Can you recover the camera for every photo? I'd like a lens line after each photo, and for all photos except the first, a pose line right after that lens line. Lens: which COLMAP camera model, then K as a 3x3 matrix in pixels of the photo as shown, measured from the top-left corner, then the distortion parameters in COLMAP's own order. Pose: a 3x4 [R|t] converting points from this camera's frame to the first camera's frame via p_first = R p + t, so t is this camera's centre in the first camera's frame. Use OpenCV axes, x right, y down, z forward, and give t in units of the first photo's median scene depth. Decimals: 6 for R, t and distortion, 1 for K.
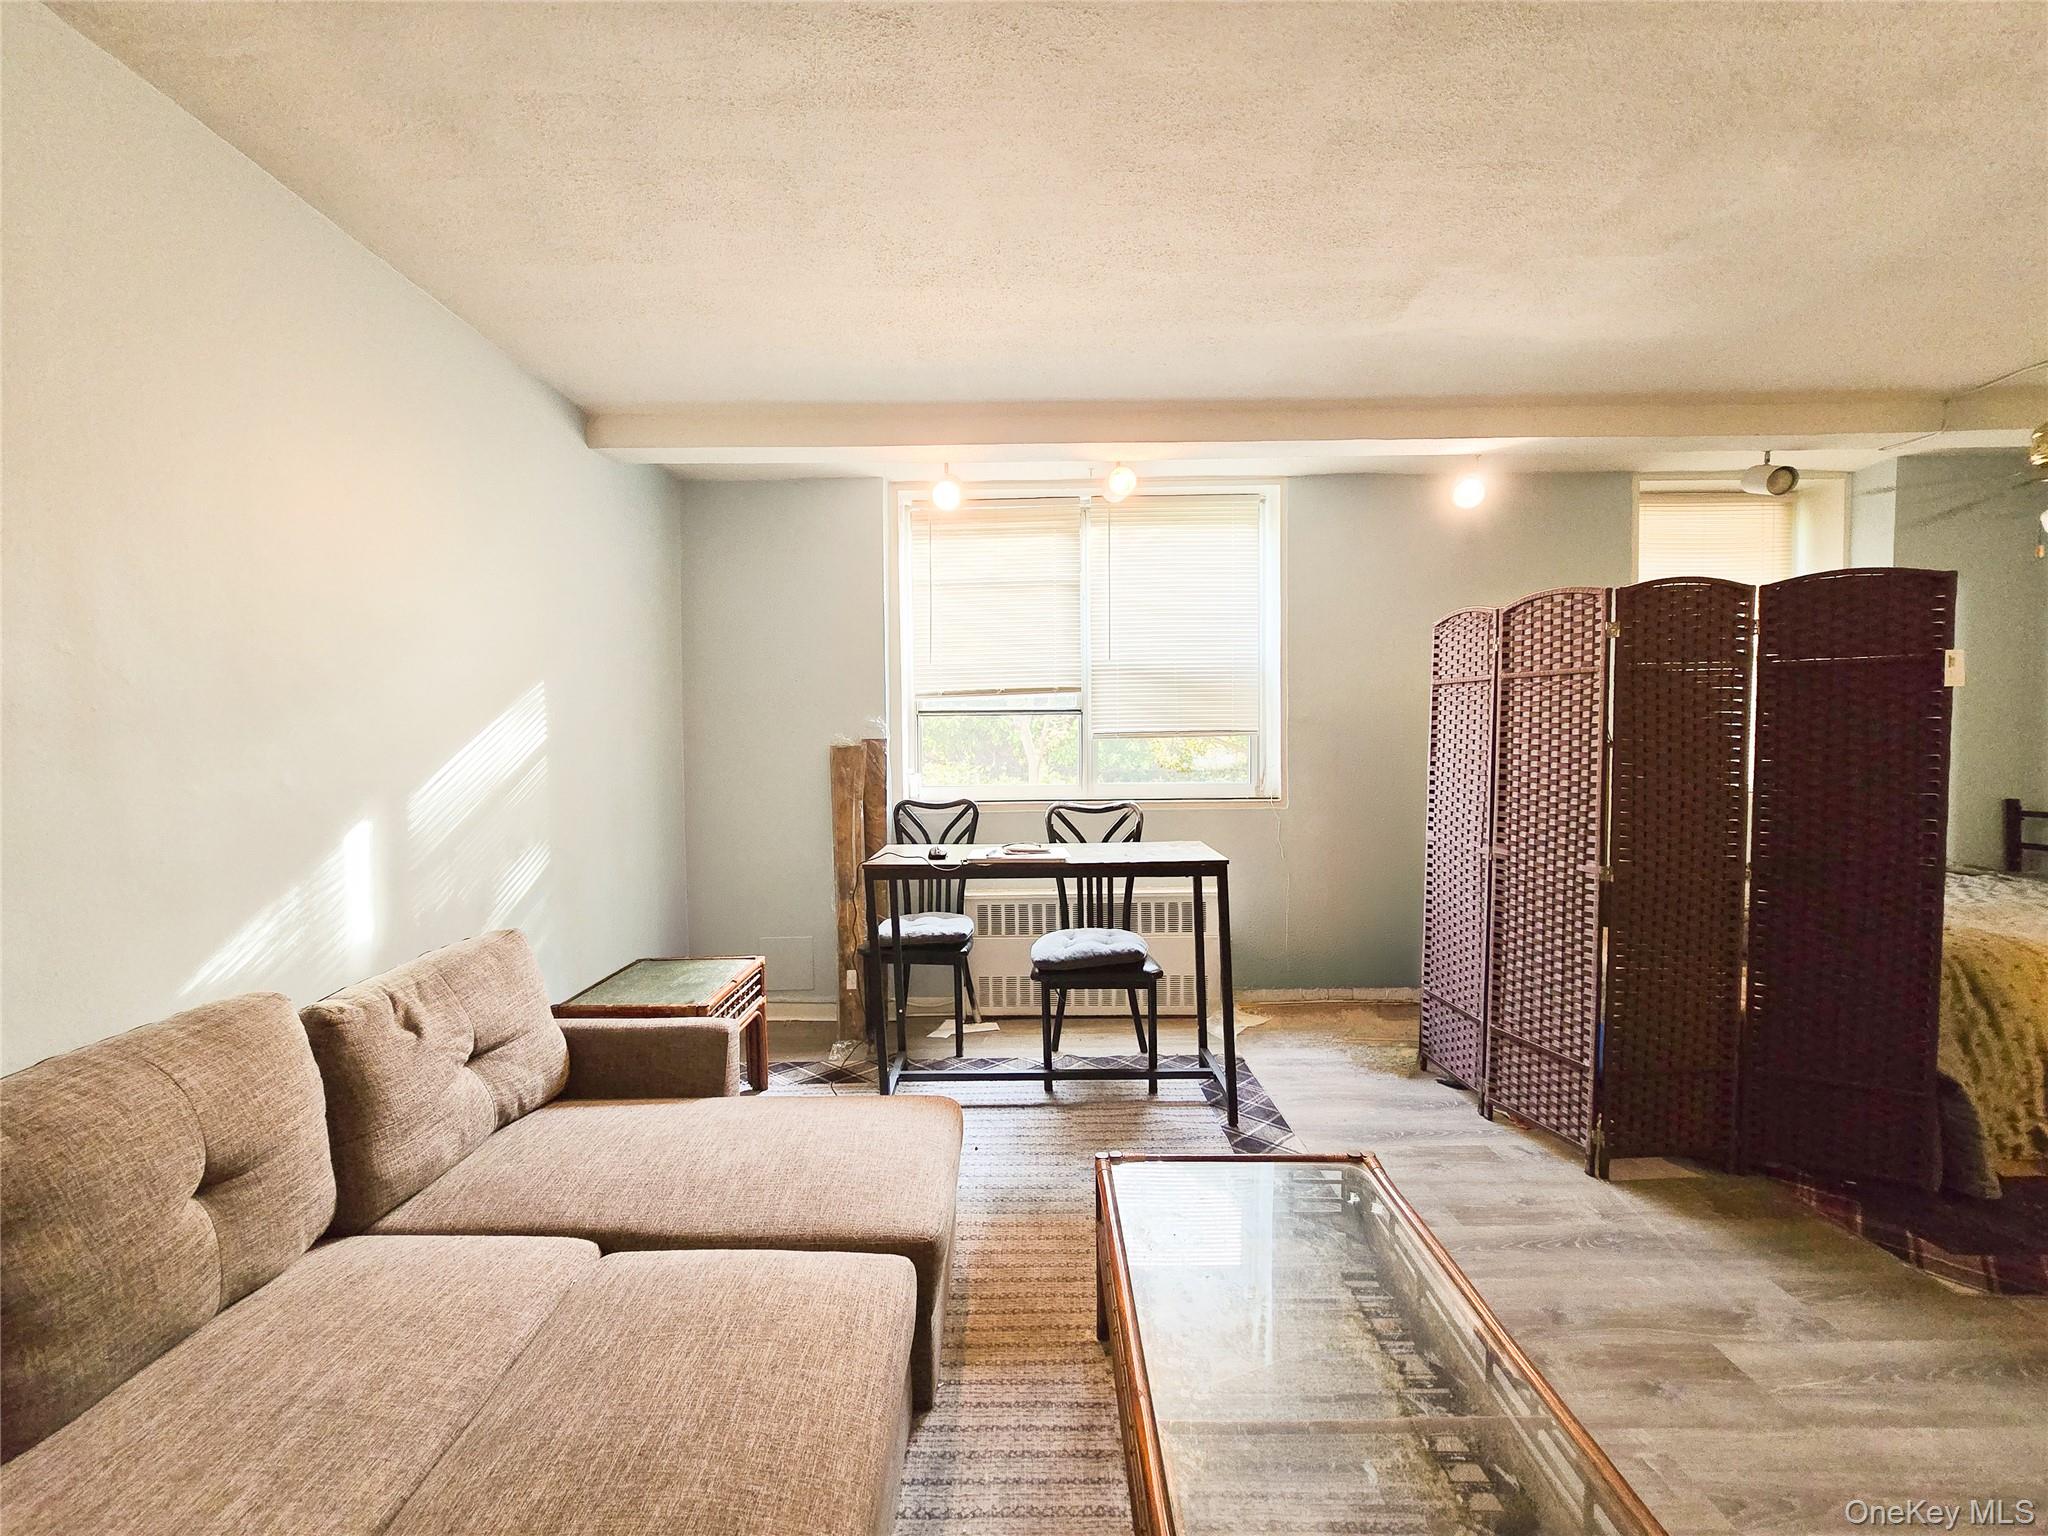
lens RADIAL K [[847.6, 0, 1015.8], [0, 847.6, 776.3], [0, 0, 1]] dist [-0.004192, -0.000070]
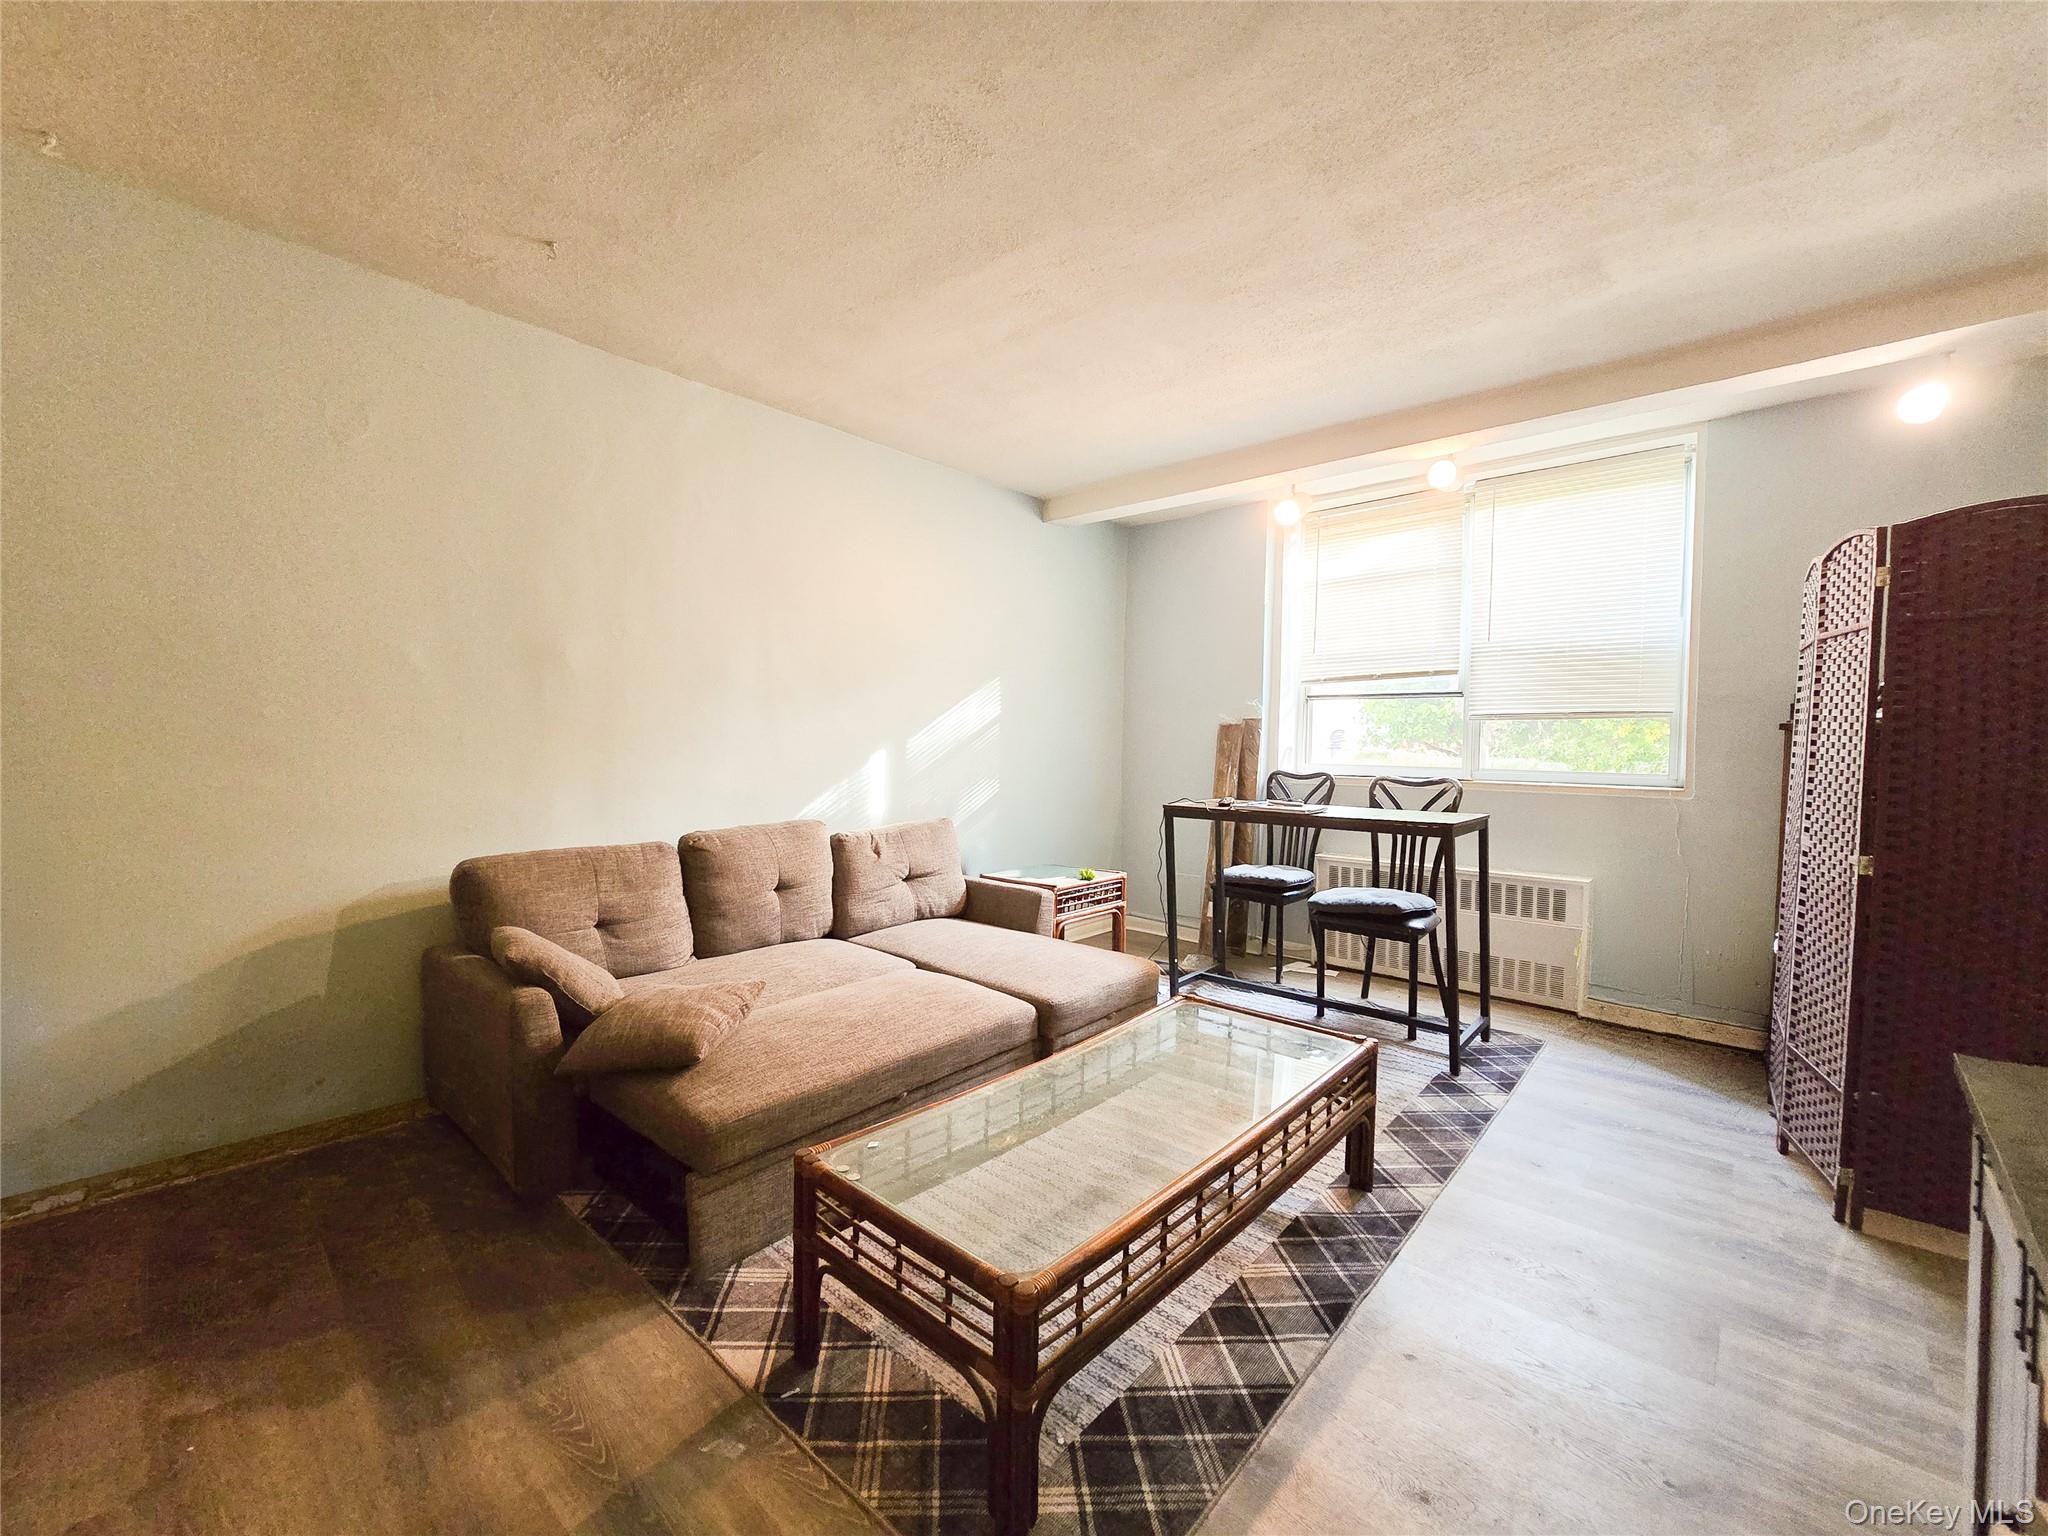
lens RADIAL K [[847.6, 0, 1015.8], [0, 847.6, 776.3], [0, 0, 1]] dist [-0.004192, -0.000070]
pose [[0.743428, 0.045886, -0.667240, 0.615871], [-0.045650, 0.998798, 0.017825, 0.049682], [0.667256, 0.017208, 0.744630, -0.192300]]
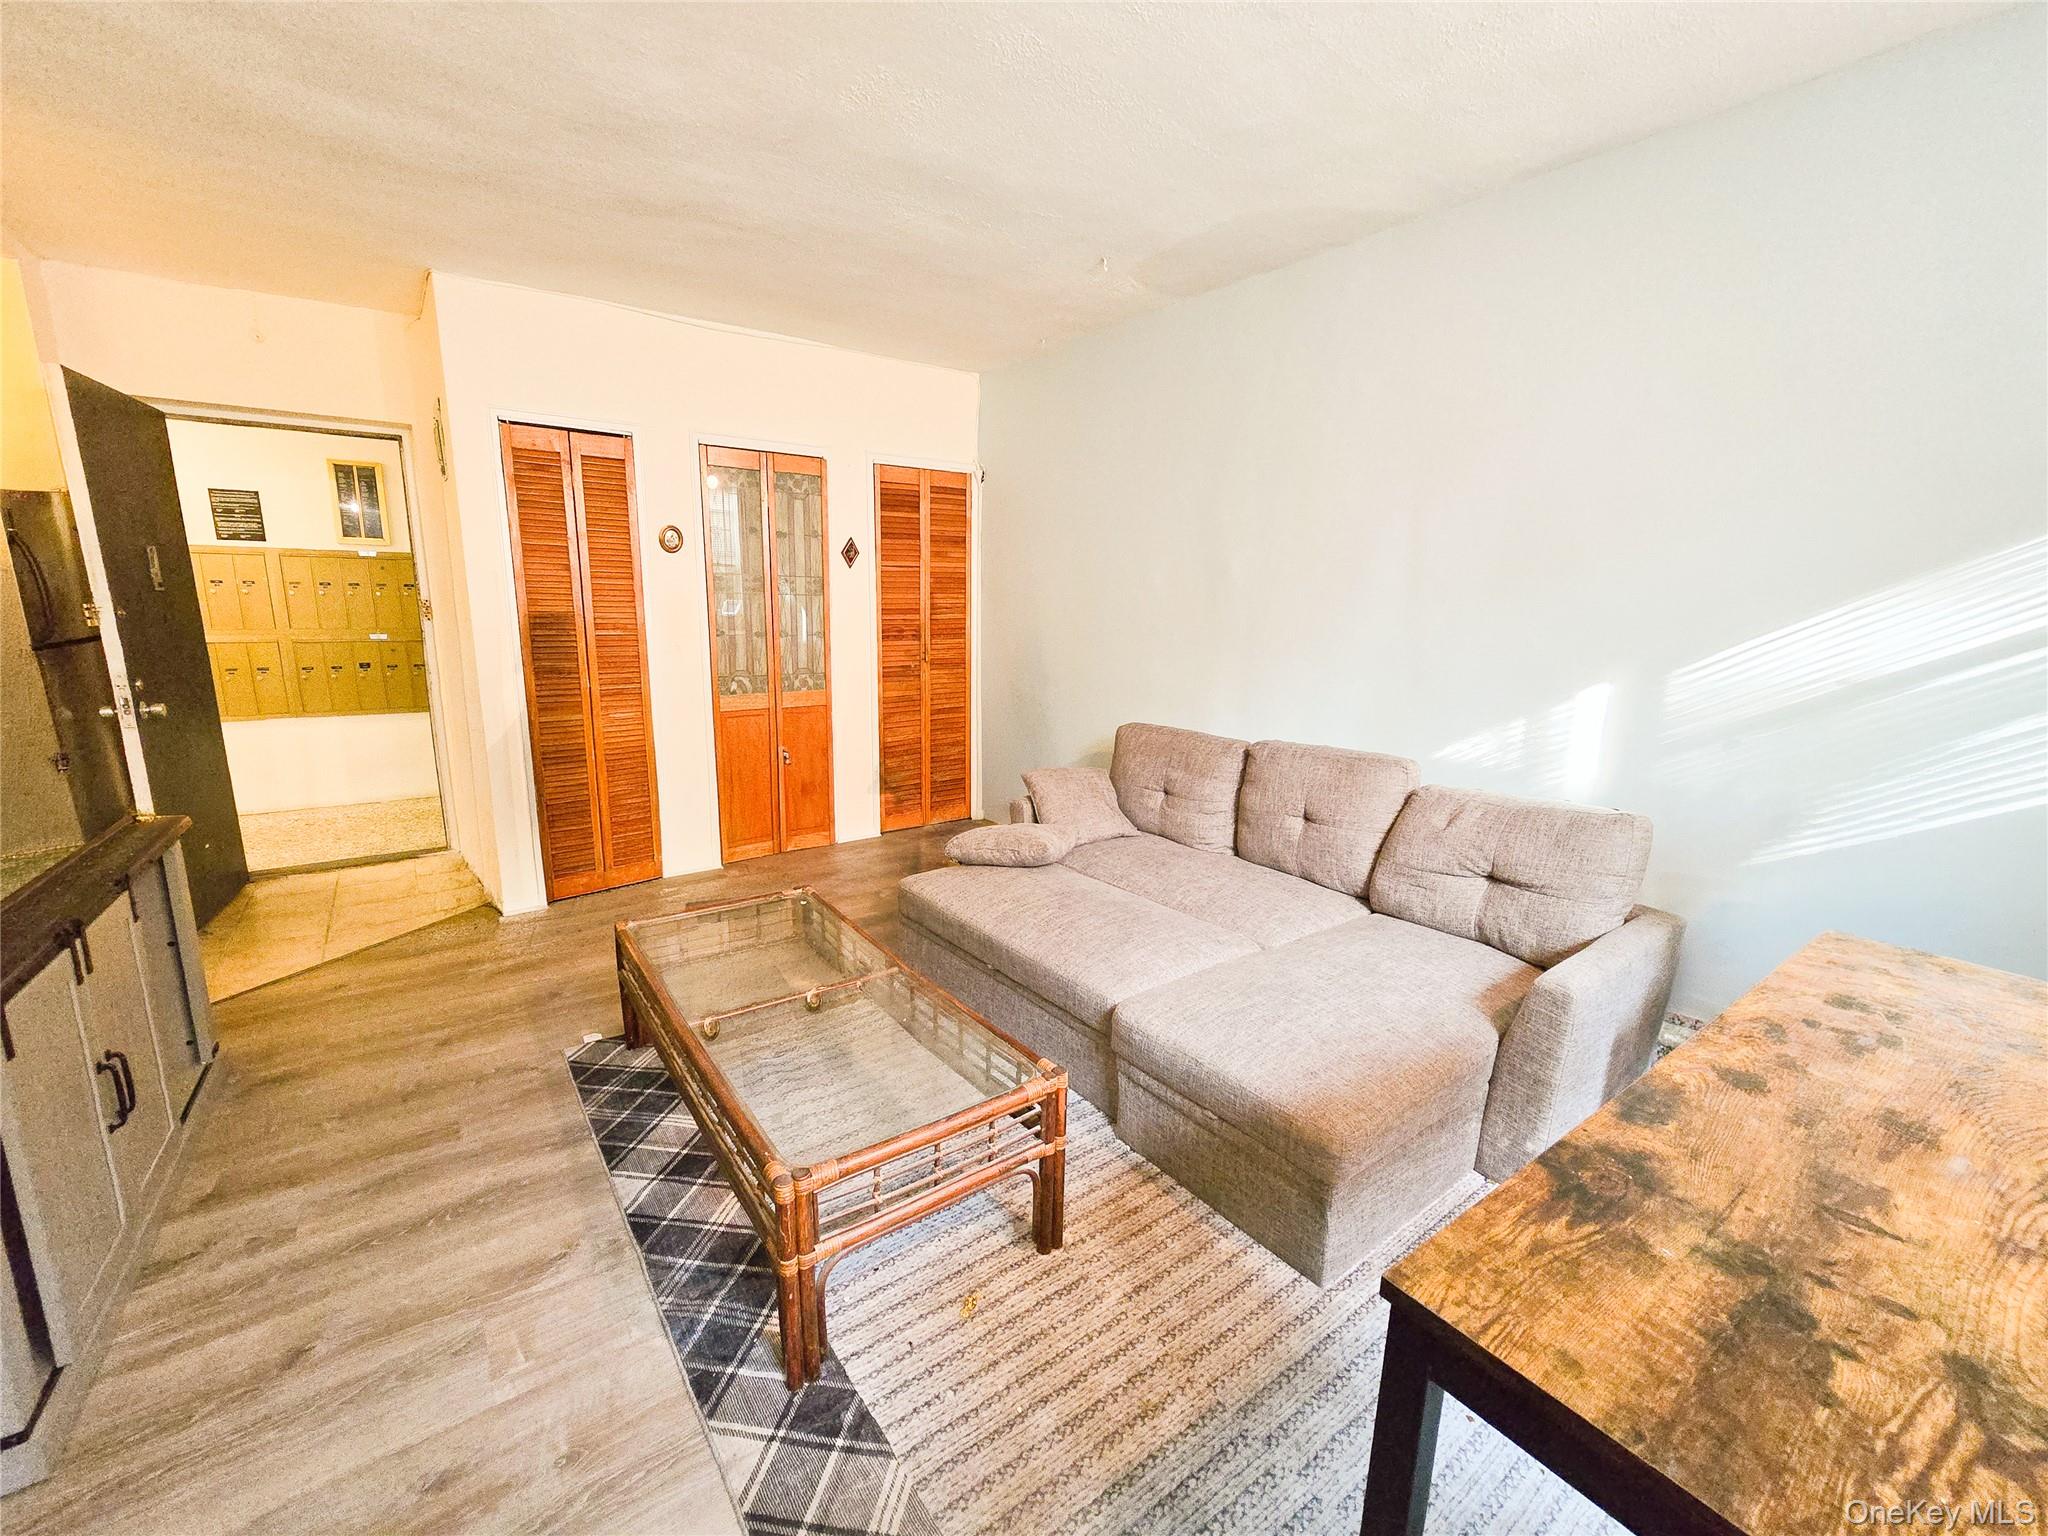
lens RADIAL K [[847.6, 0, 1015.8], [0, 847.6, 776.3], [0, 0, 1]] dist [-0.004192, -0.000070]
pose [[-0.810905, 0.117322, -0.573296, 0.472777], [-0.031993, 0.969342, 0.243623, -0.067274], [0.584302, 0.215897, -0.782291, 1.211111]]
